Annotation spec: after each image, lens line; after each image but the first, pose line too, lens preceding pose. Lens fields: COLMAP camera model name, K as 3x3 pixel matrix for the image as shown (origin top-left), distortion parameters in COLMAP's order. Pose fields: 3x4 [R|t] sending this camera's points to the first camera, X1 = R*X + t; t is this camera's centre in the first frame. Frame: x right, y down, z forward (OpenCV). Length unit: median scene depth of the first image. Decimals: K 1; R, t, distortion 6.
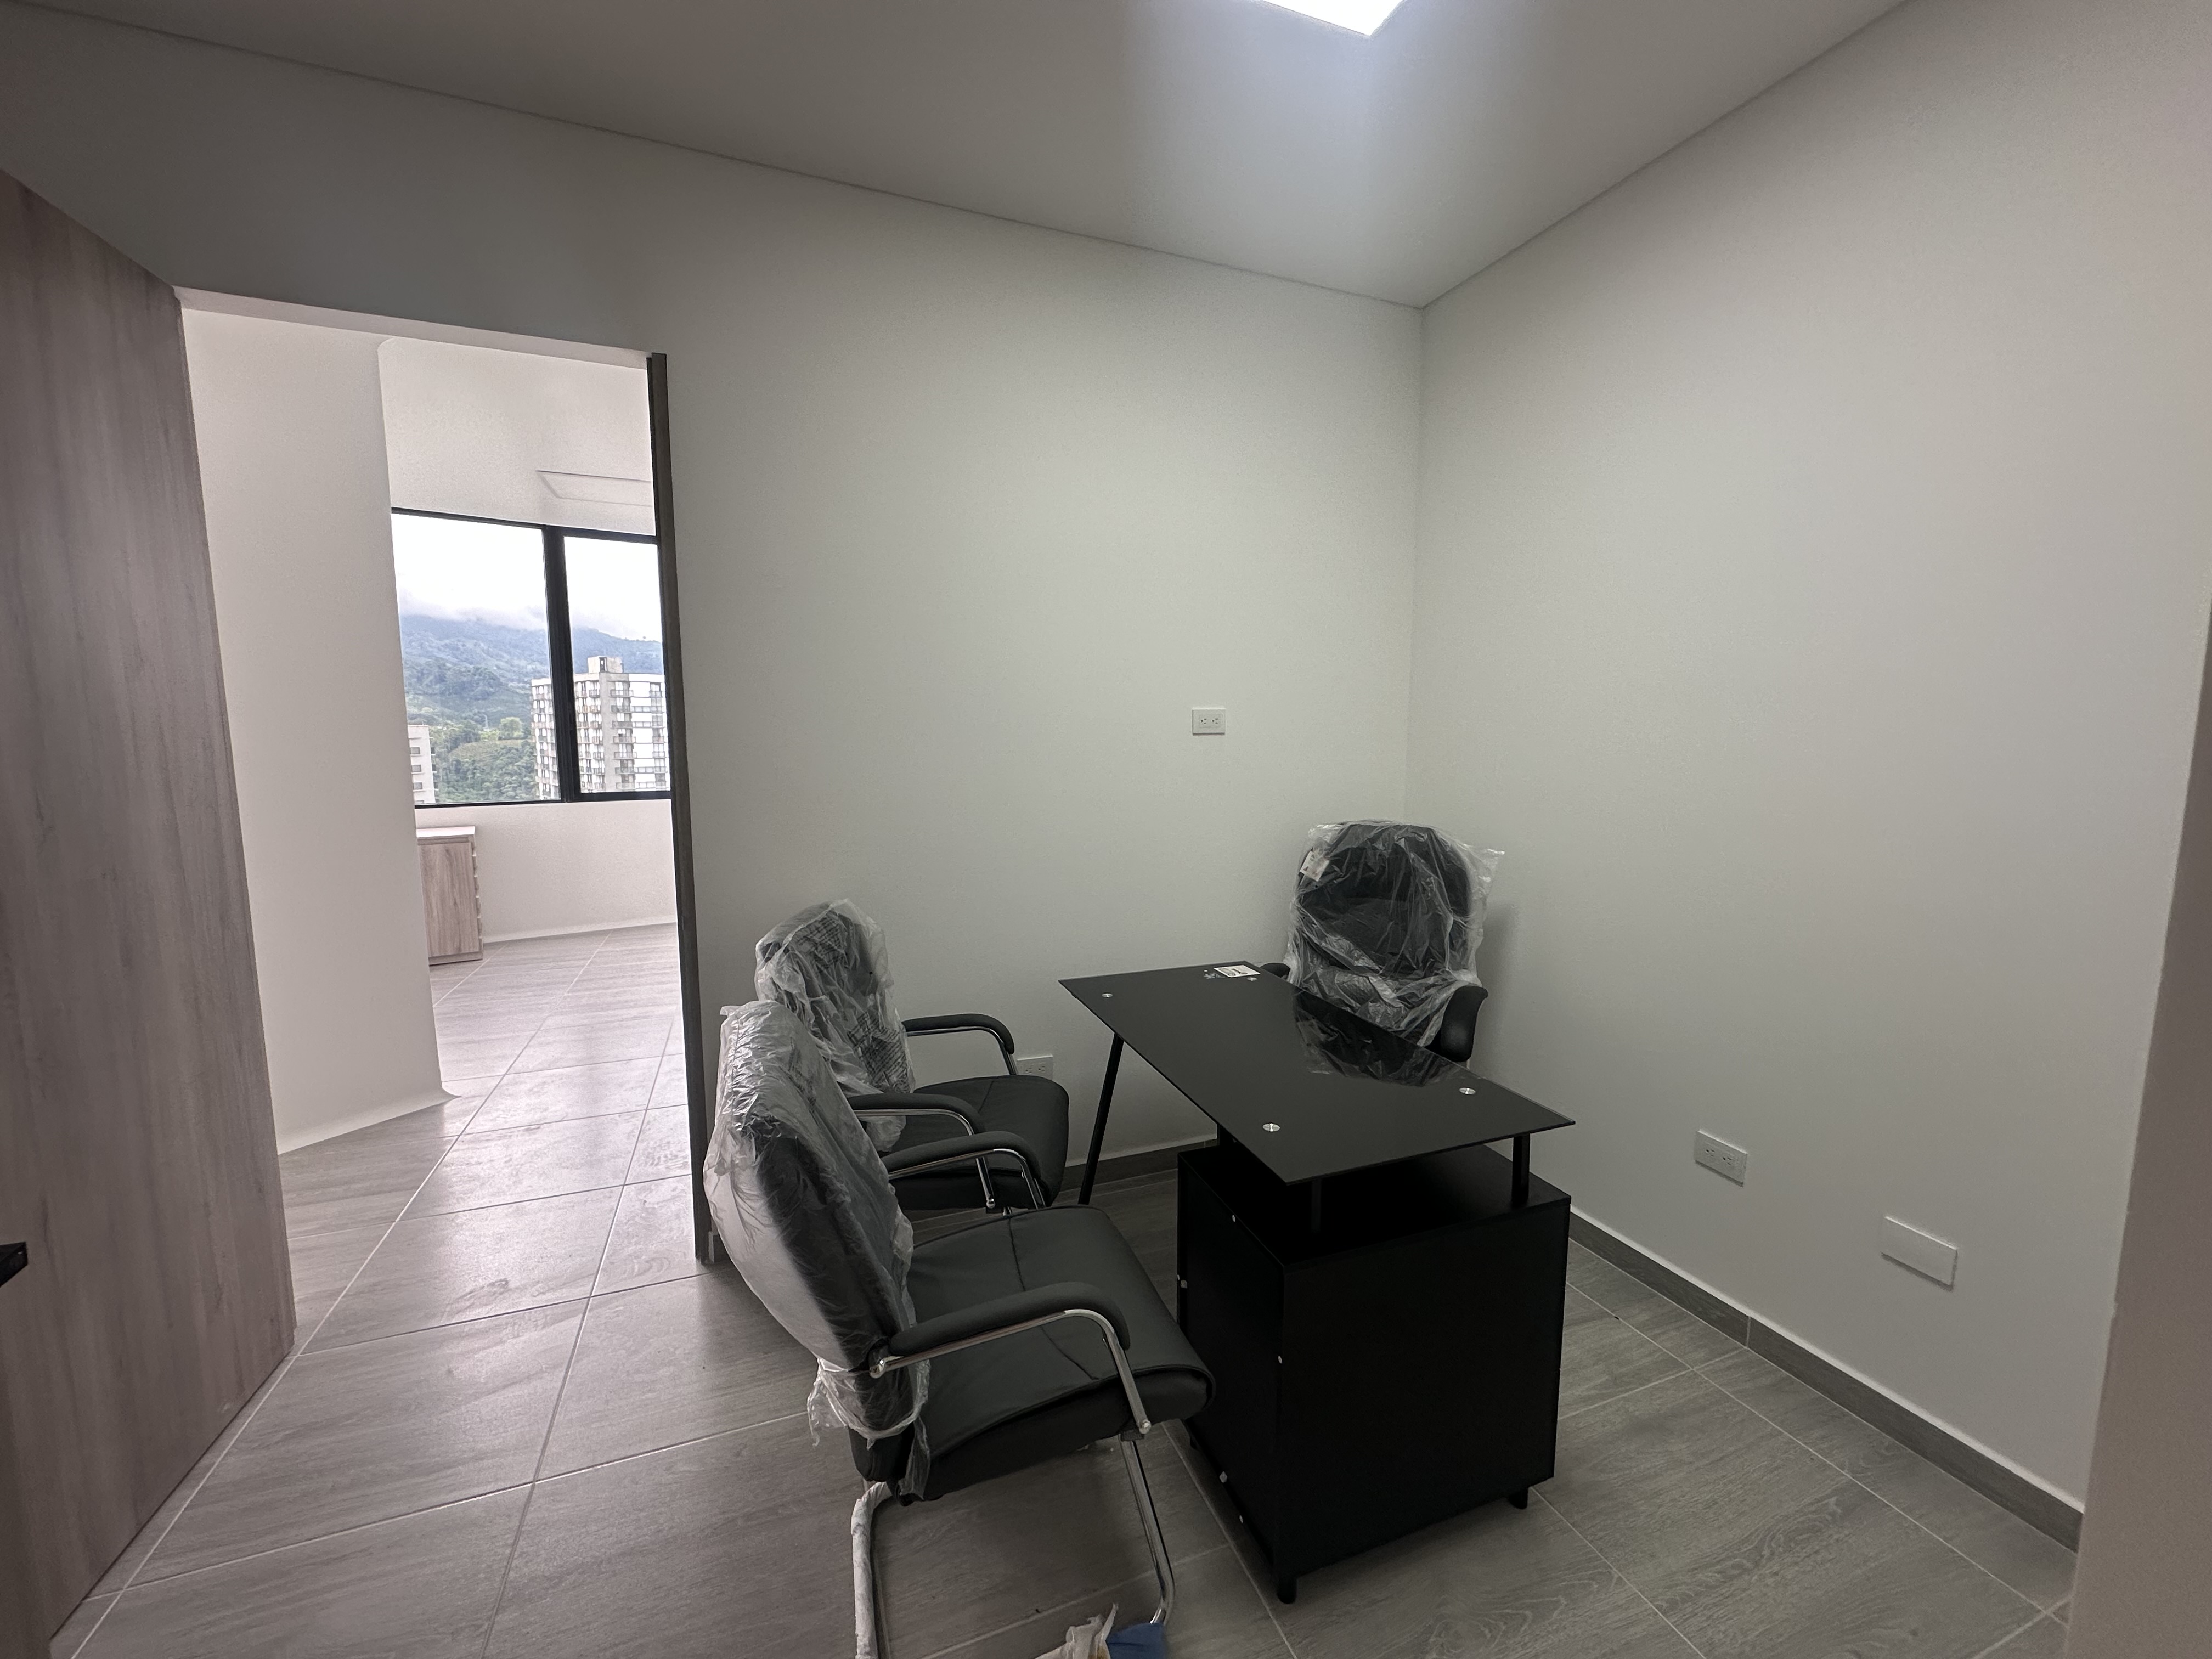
lens RADIAL K [[881.3, 0, 1106.9], [0, 881.3, 826.9], [0, 0, 1]] dist [-0.005480, 0.001782]
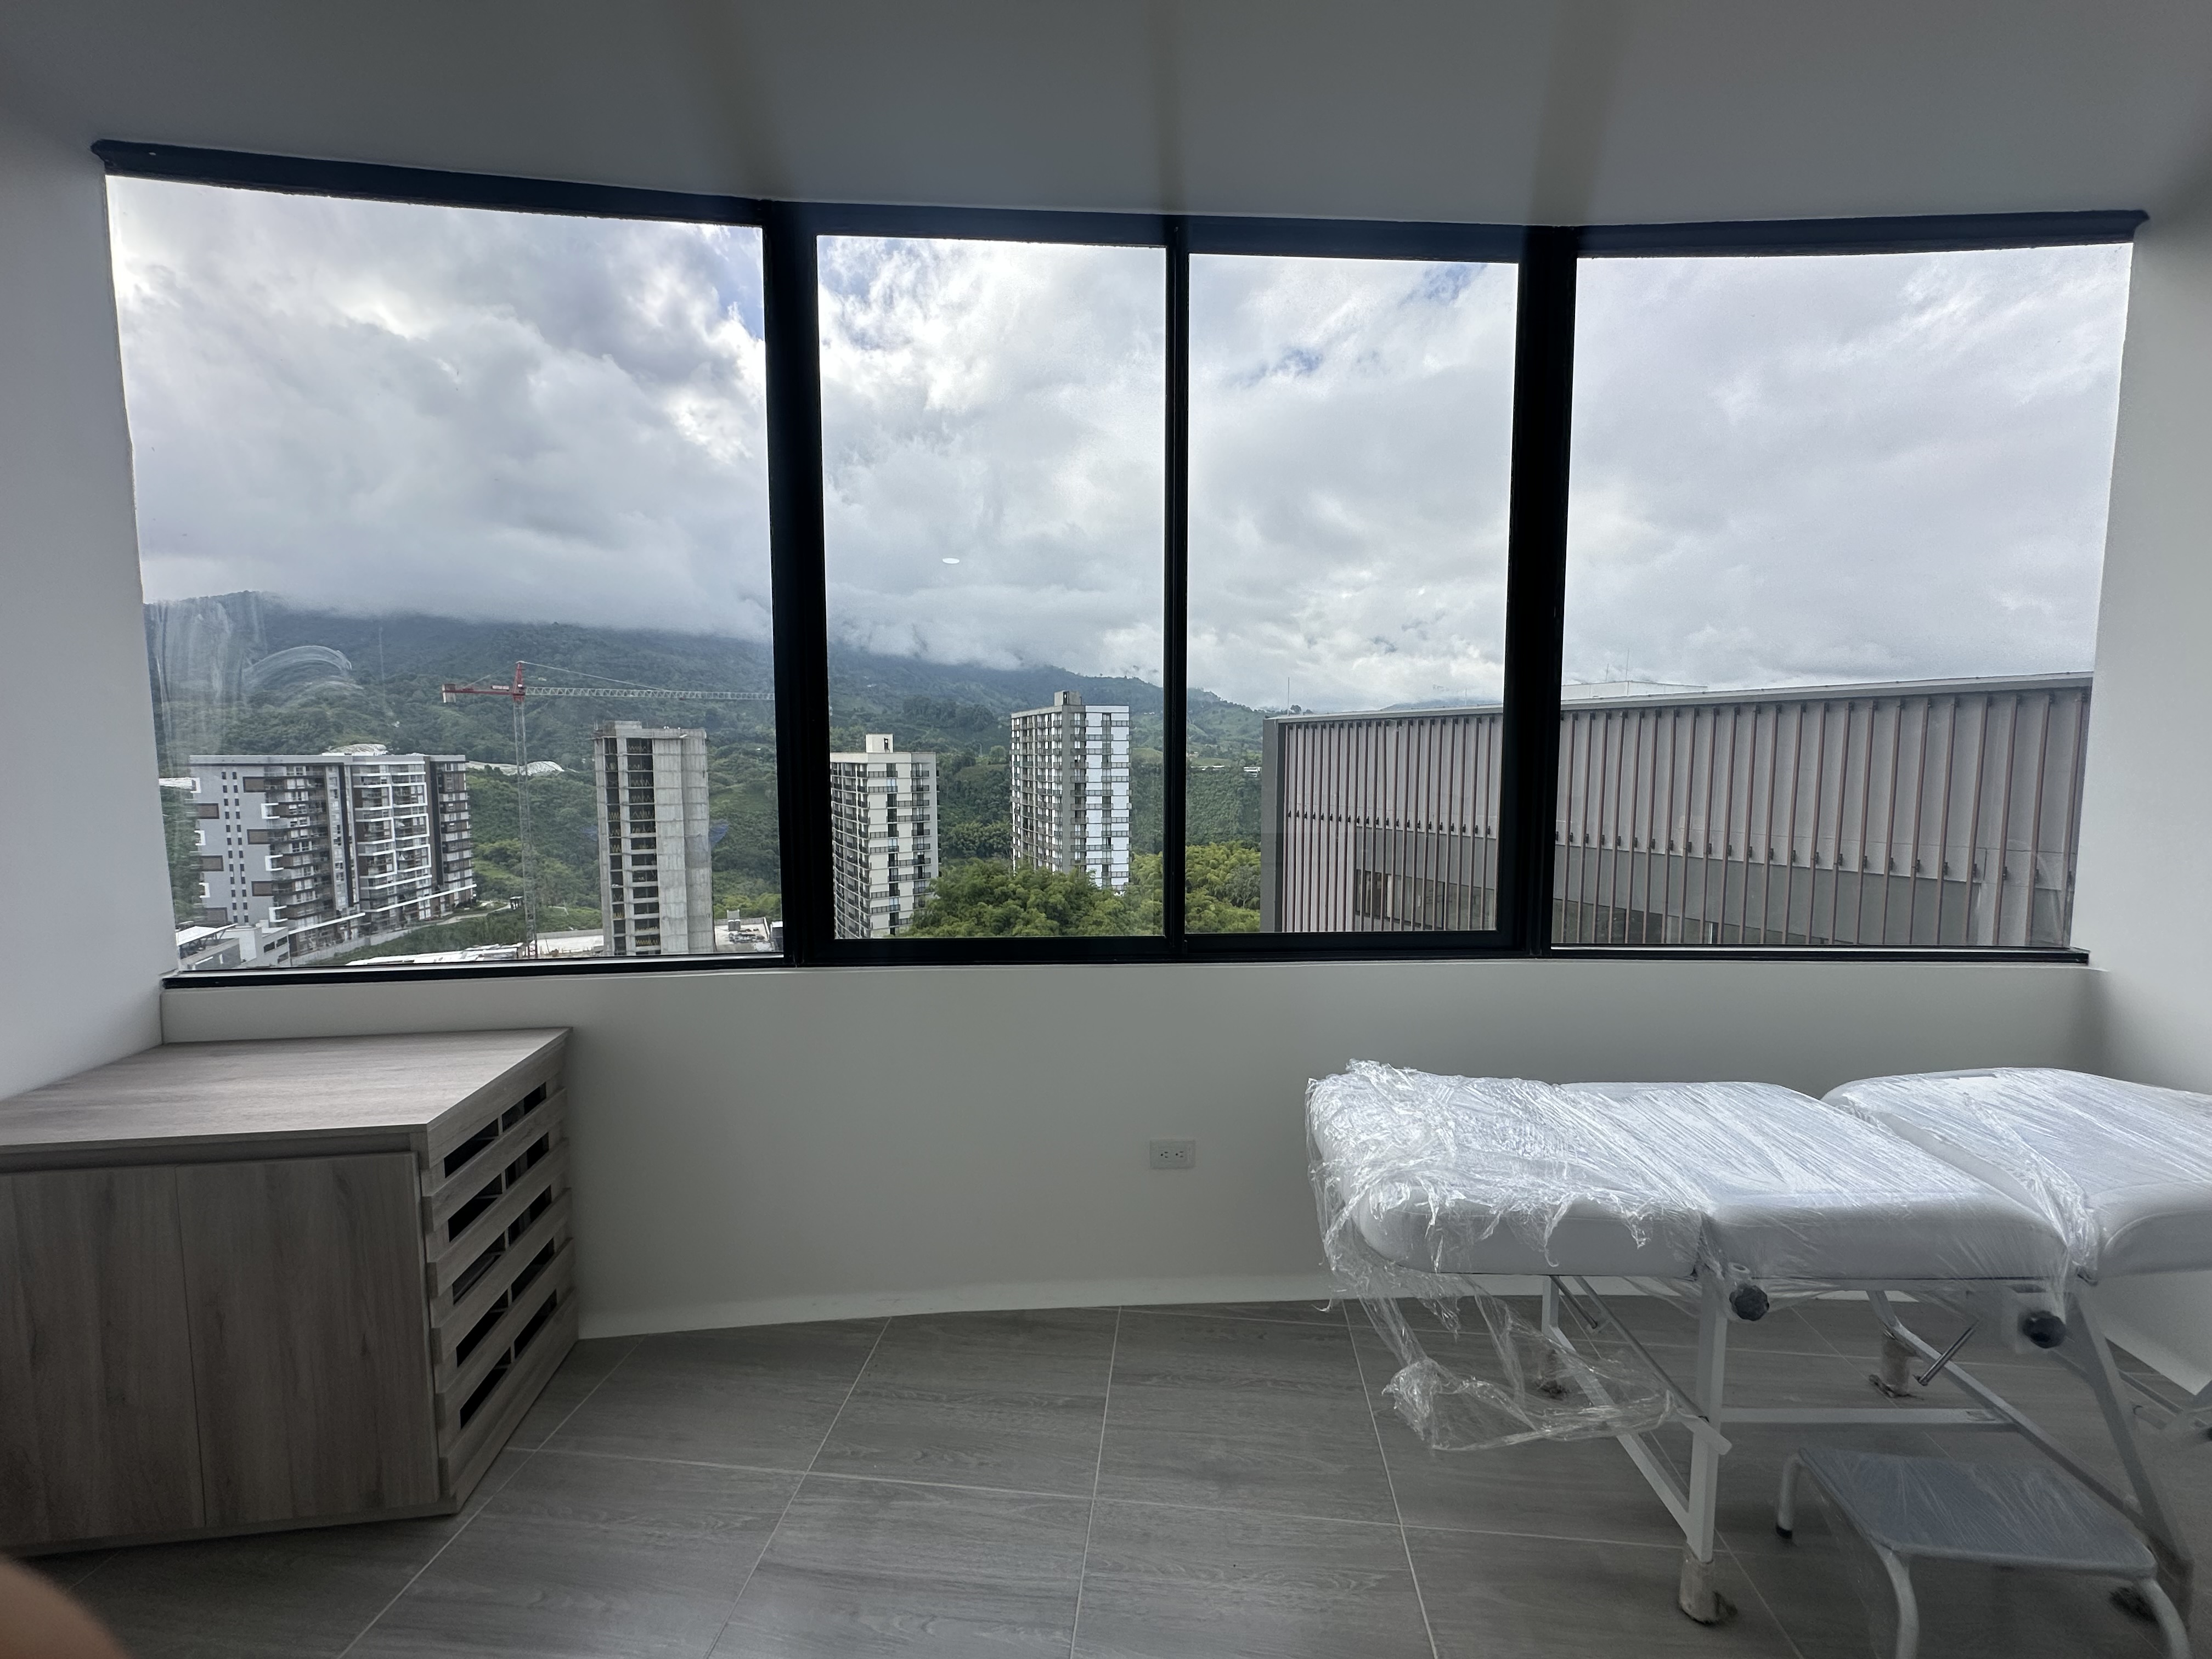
lens RADIAL K [[881.3, 0, 1106.9], [0, 881.3, 826.9], [0, 0, 1]] dist [-0.005480, 0.001782]
pose [[0.891401, 0.035849, -0.451796, -0.317641], [-0.049070, 0.998641, -0.017576, -0.082293], [0.450552, 0.037837, 0.891948, 0.691951]]
